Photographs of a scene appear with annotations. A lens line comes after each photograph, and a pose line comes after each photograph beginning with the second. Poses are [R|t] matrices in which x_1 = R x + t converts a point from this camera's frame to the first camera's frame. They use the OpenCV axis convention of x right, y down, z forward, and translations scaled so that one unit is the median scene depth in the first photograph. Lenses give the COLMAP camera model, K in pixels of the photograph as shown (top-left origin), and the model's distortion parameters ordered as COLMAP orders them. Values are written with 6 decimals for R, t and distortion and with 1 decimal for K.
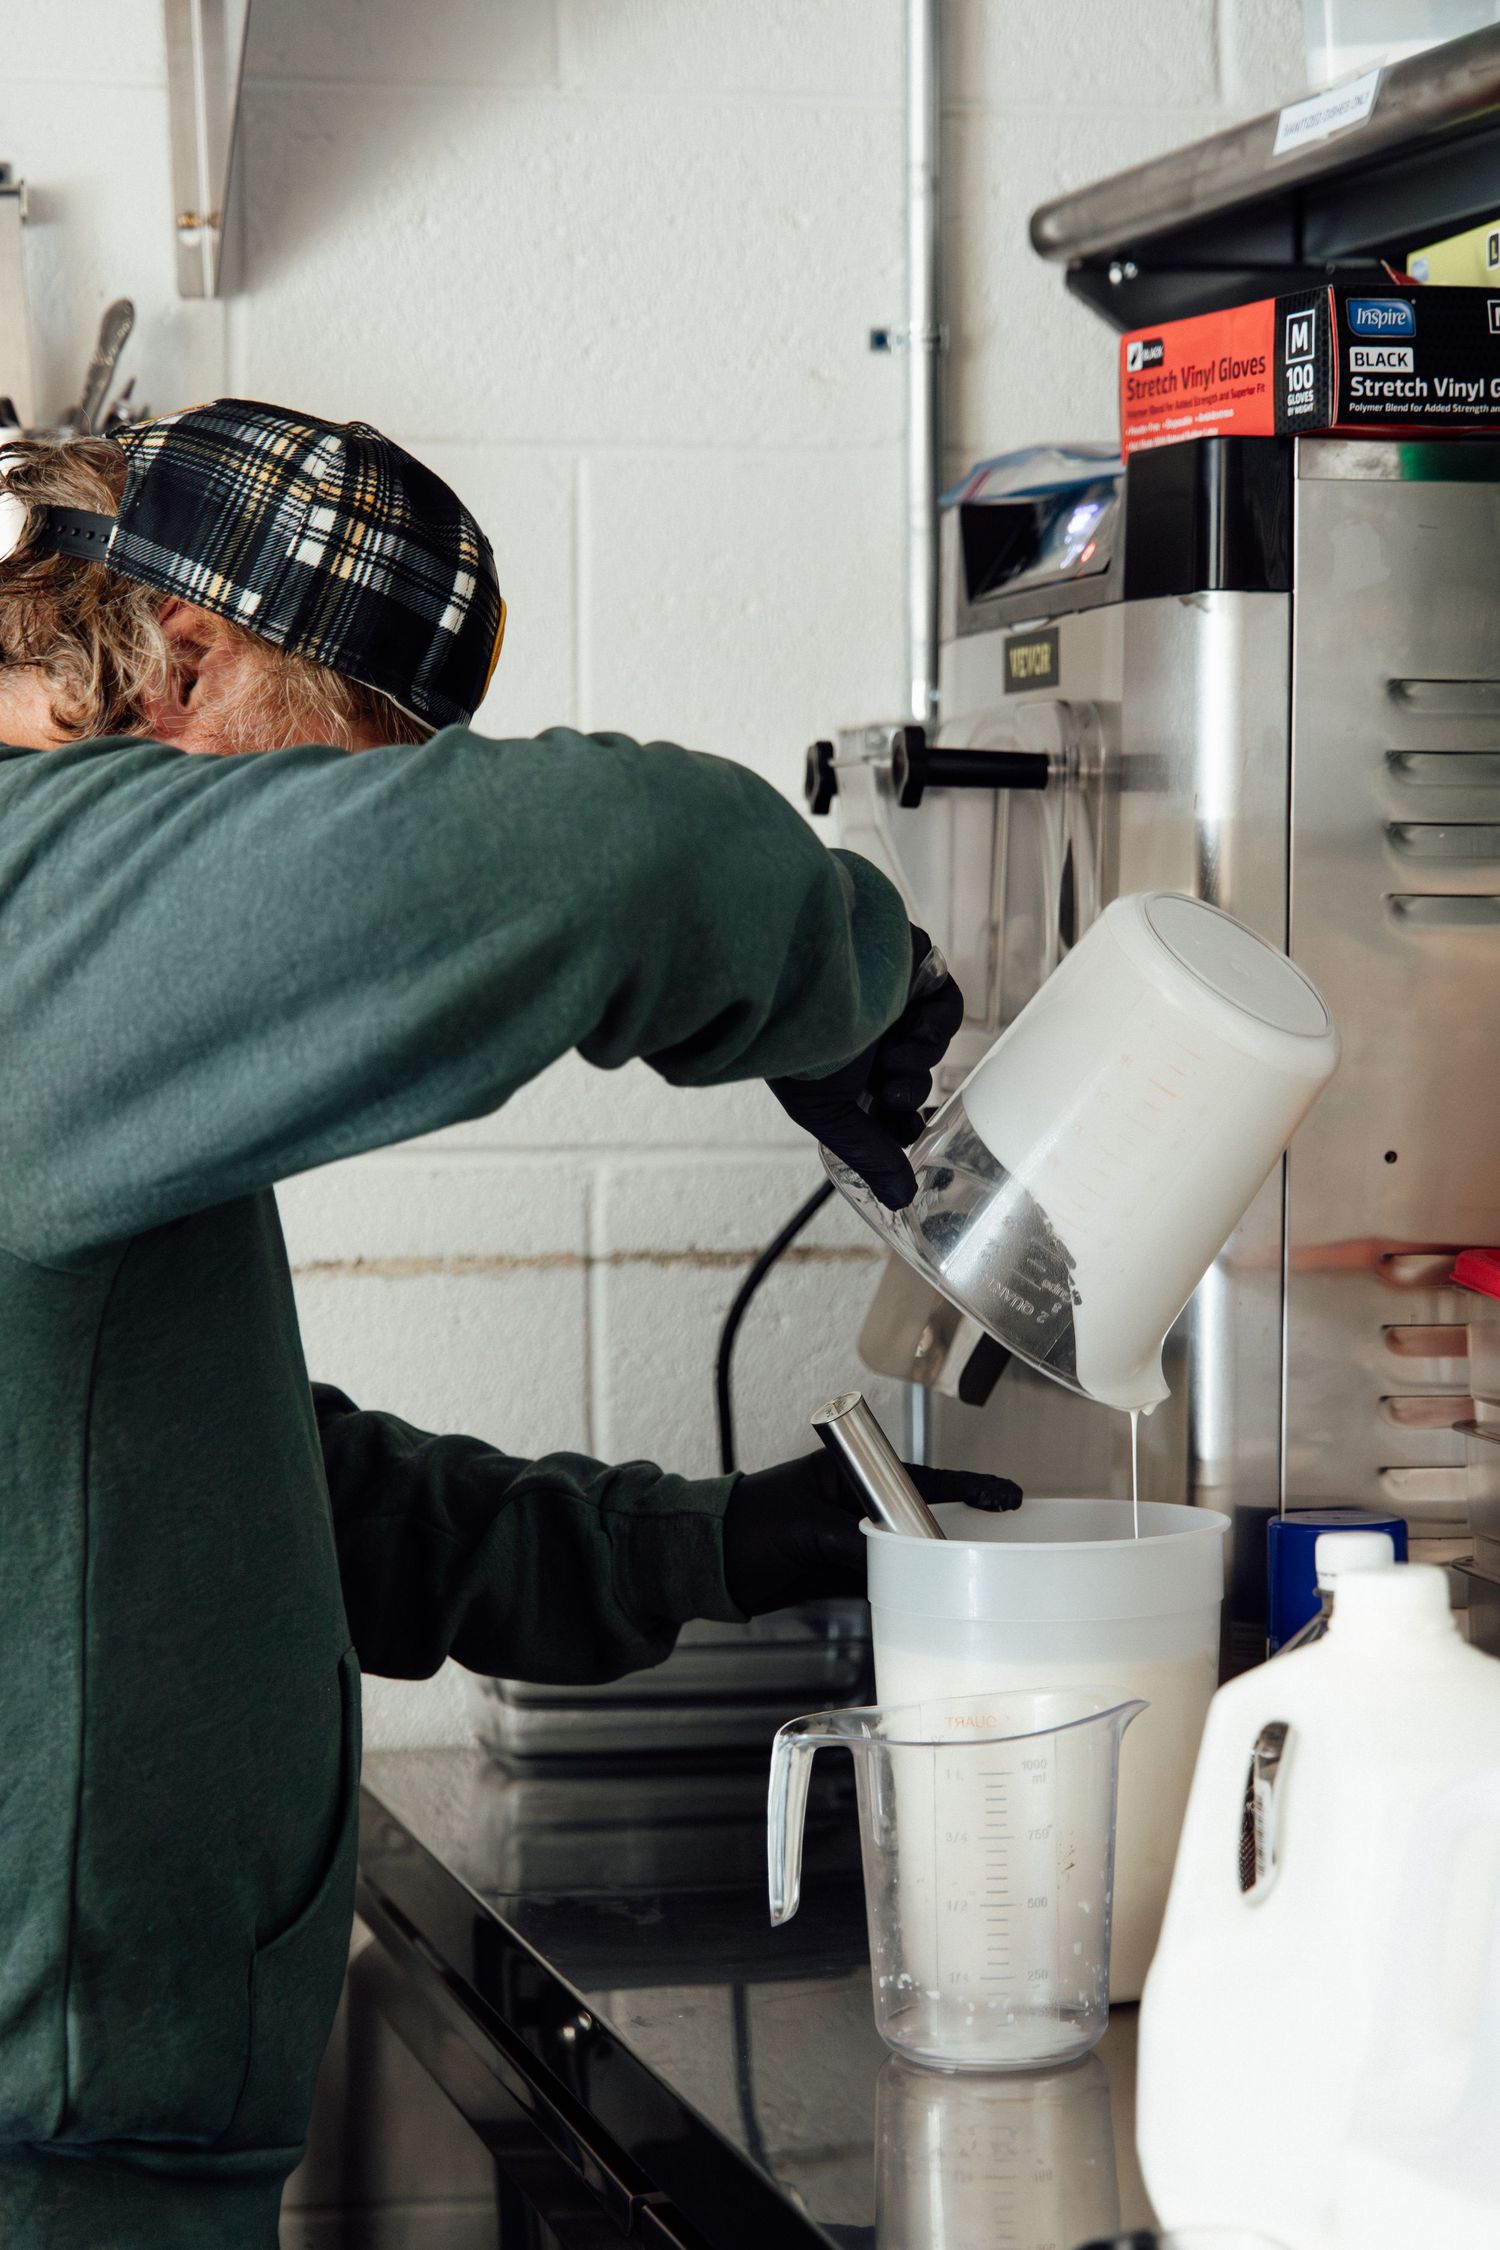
lens RADIAL K [[5490.3, 0, 752.0], [0, 5490.3, 1124.3], [0, 0, 1]] dist [-0.192118, 0.000000]
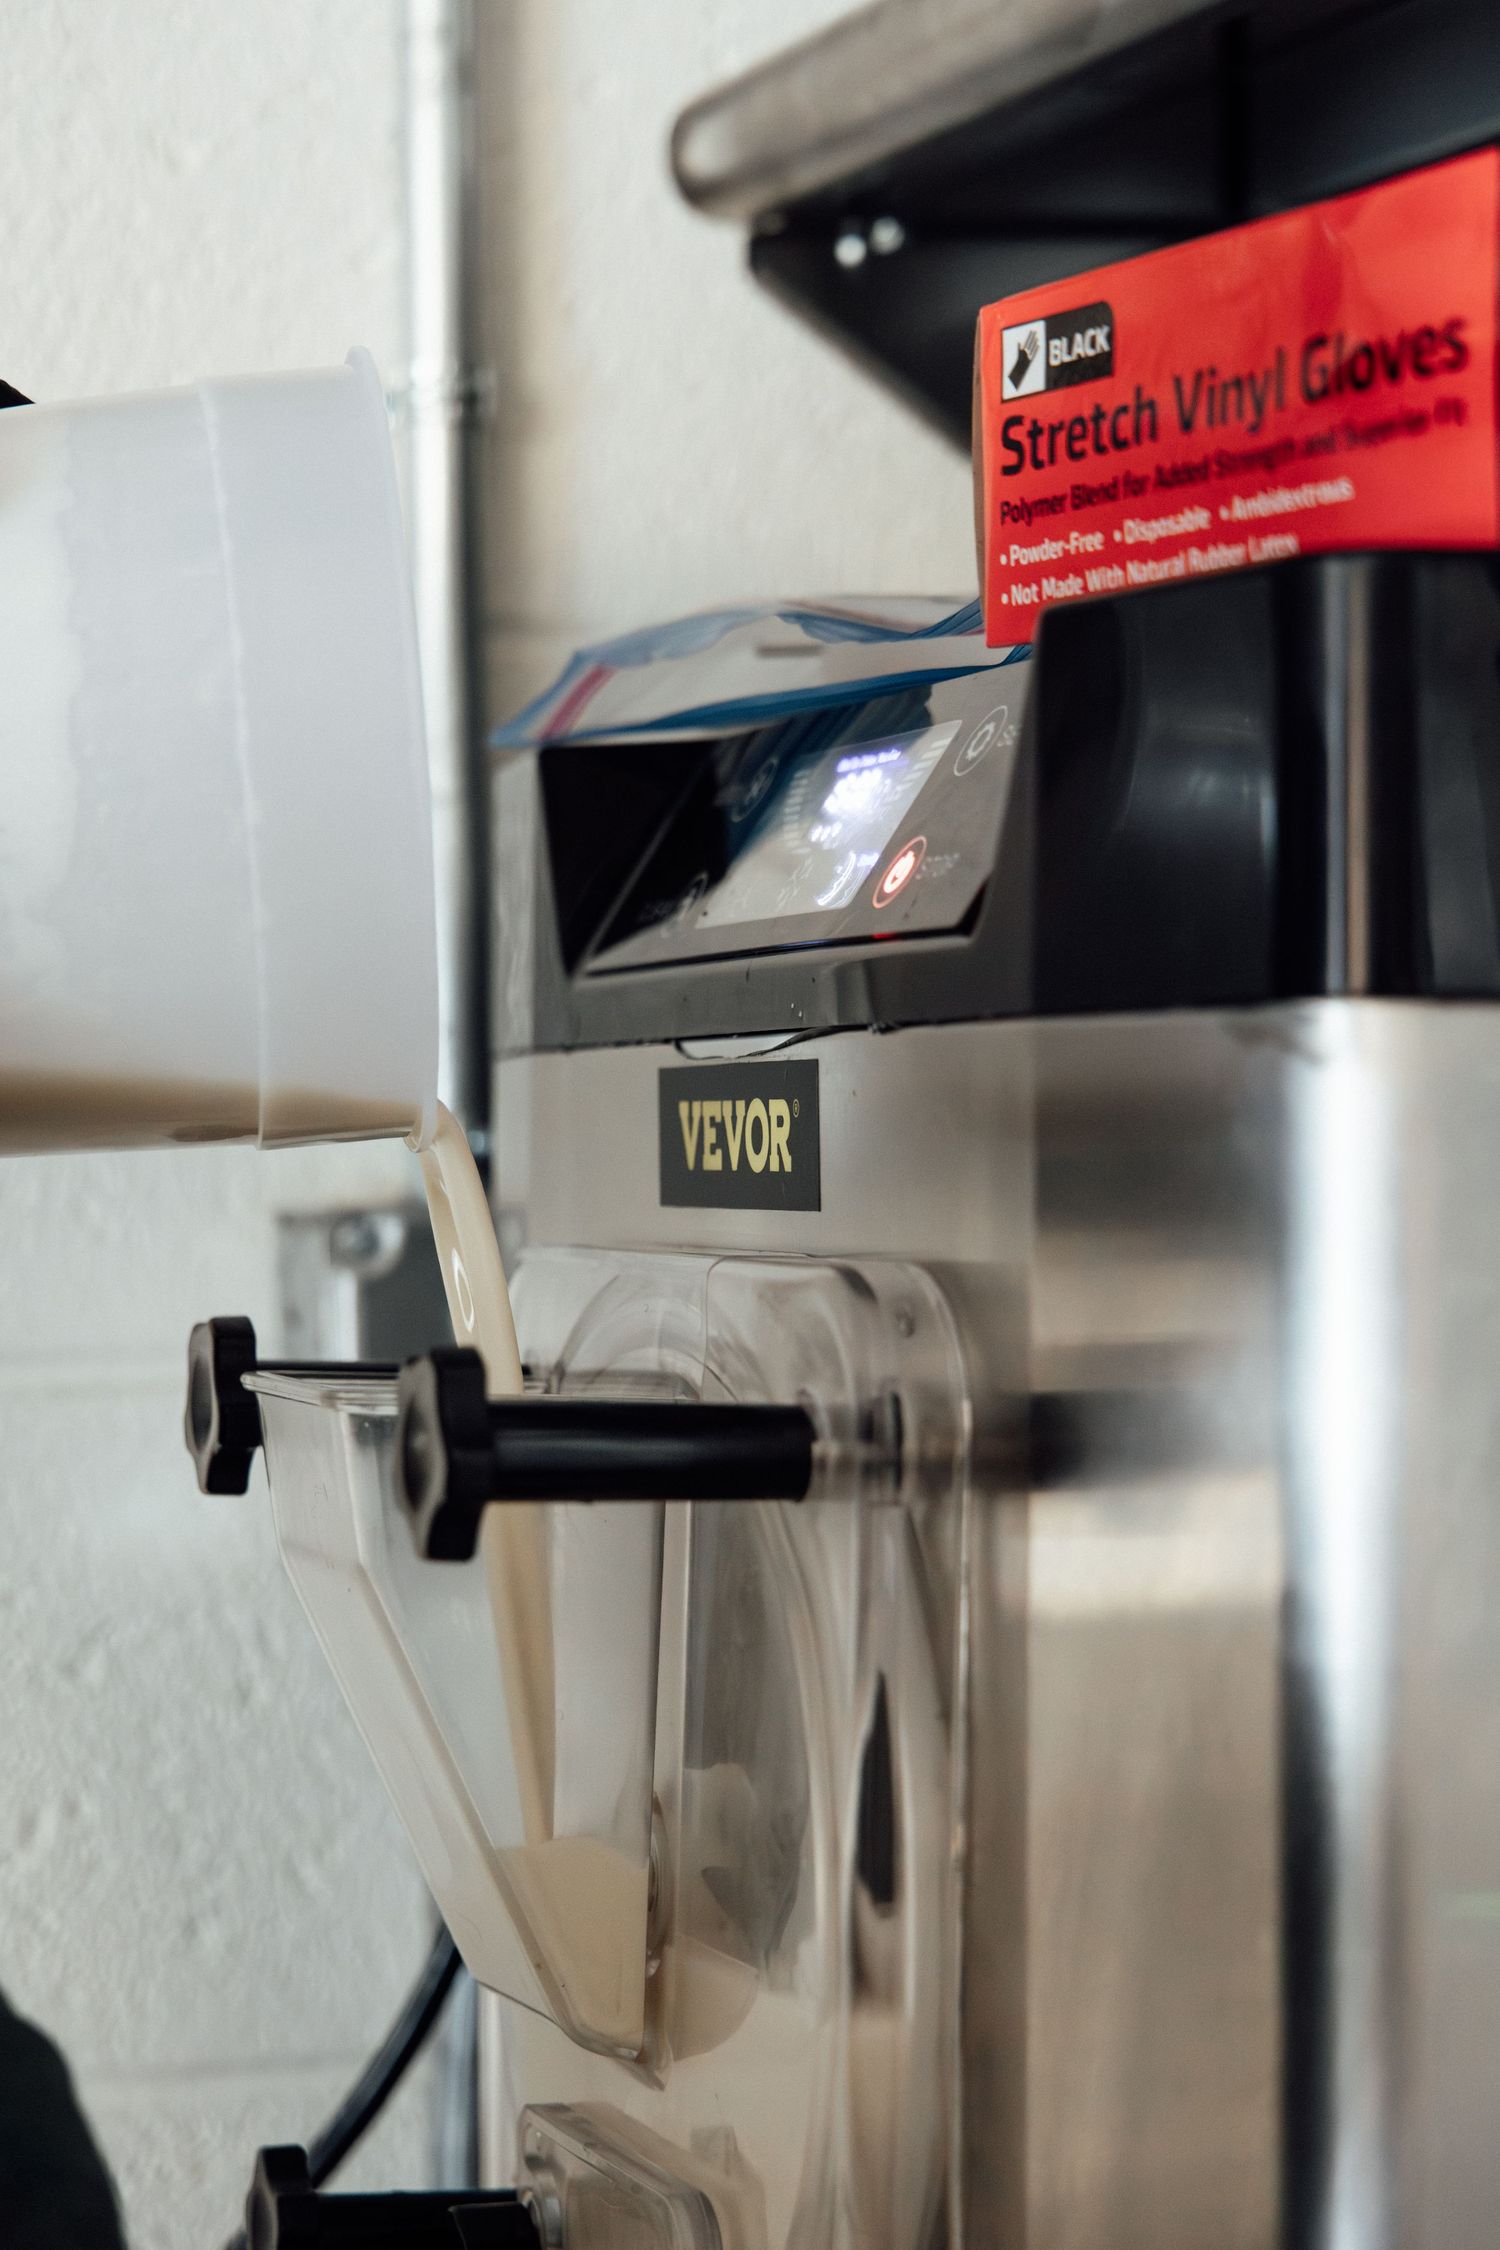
lens RADIAL K [[5490.3, 0, 747.8], [0, 5490.3, 1120.2], [0, 0, 1]] dist [-0.192118, 0.000000]
pose [[0.995449, -0.016017, 0.093937, 0.013565], [0.019750, 0.999046, -0.038943, -0.068898], [-0.093223, 0.040621, 0.994816, 0.589241]]
